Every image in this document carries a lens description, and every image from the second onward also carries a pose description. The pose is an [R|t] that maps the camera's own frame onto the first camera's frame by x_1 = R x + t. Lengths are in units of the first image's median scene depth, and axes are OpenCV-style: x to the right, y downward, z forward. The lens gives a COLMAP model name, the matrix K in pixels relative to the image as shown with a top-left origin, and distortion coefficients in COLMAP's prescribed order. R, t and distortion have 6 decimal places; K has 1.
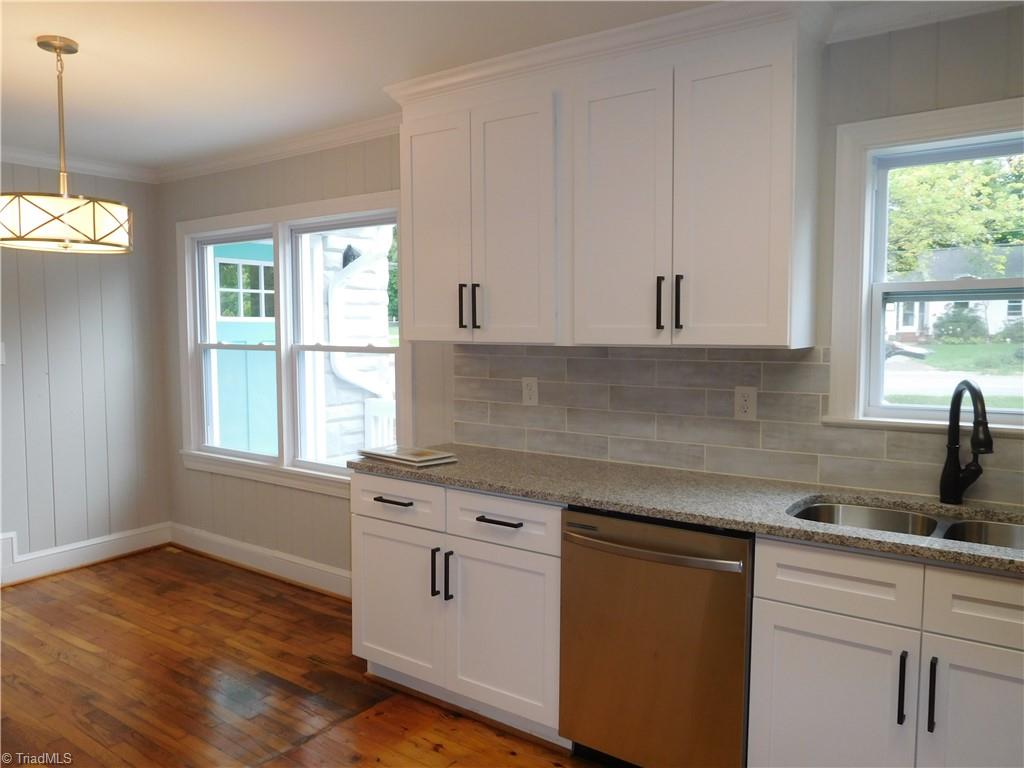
lens RADIAL K [[770.7, 0, 513.1], [0, 770.7, 391.2], [0, 0, 1]] dist [-0.010863, 0.006621]
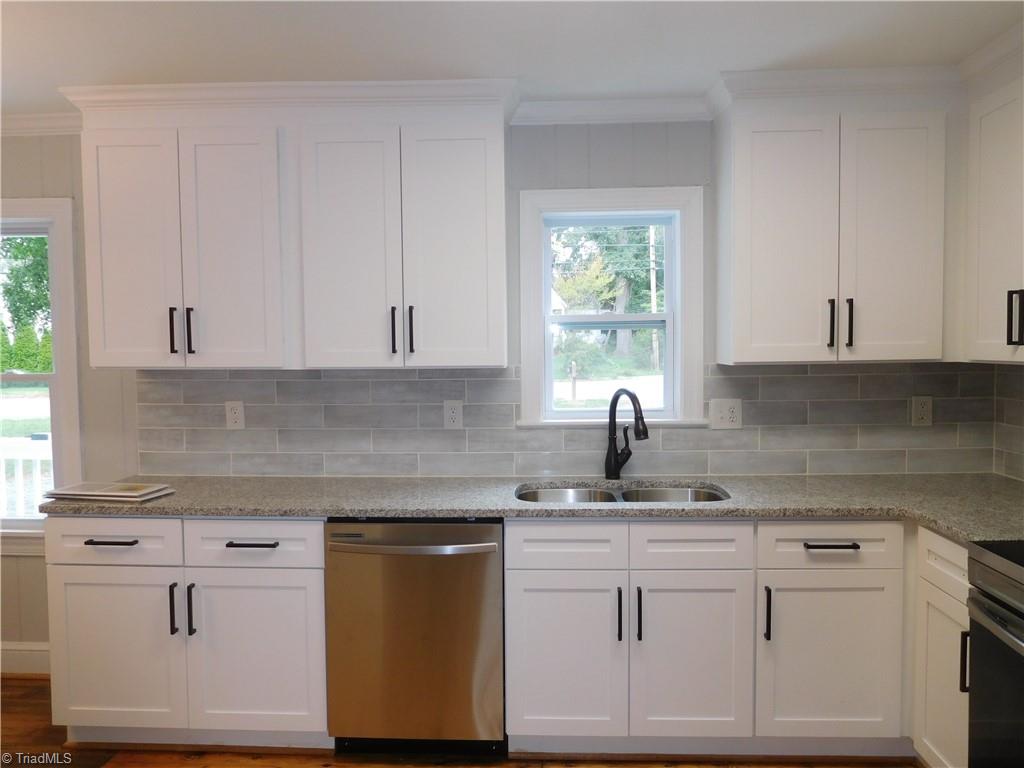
lens RADIAL K [[764.8, 0, 517.1], [0, 764.8, 391.4], [0, 0, 1]] dist [-0.019584, 0.009257]
pose [[0.831467, -0.038102, 0.554266, -0.220804], [0.050096, 0.998723, -0.006494, -0.006063], [-0.553311, 0.033166, 0.832314, -0.025545]]
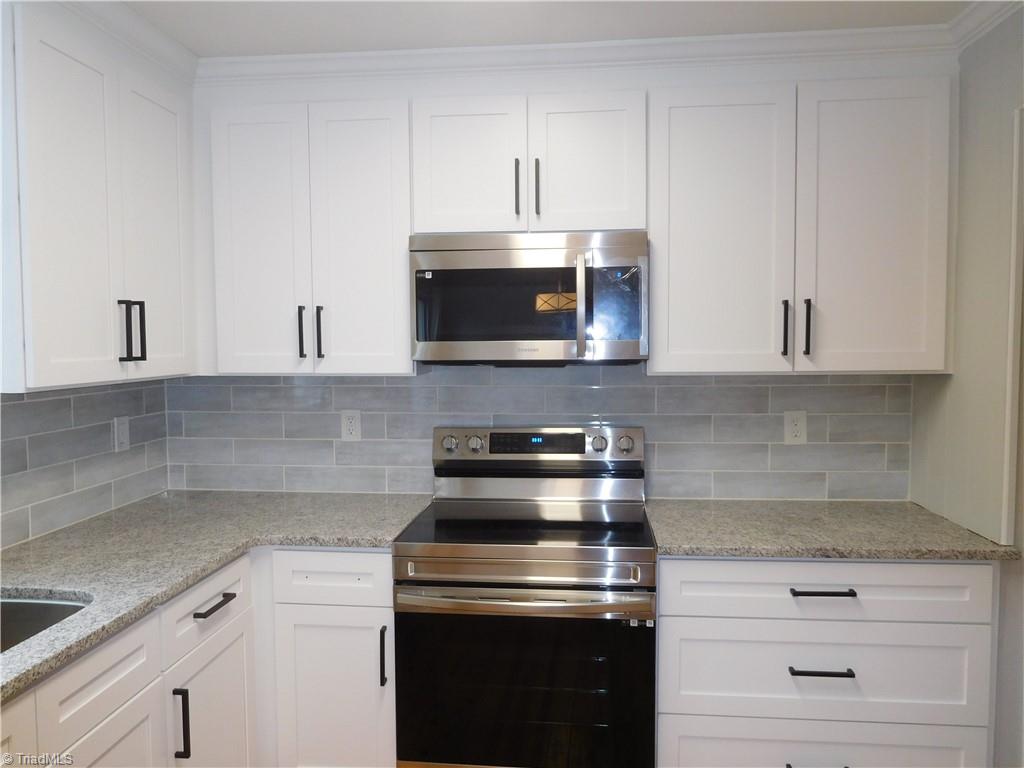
lens RADIAL K [[765.4, 0, 515.8], [0, 765.4, 385.9], [0, 0, 1]] dist [-0.012729, -0.001056]
pose [[-0.518480, -0.046722, 0.853812, -0.195645], [0.067579, 0.993144, 0.095384, -0.063049], [-0.852415, 0.107154, -0.511768, 0.538122]]
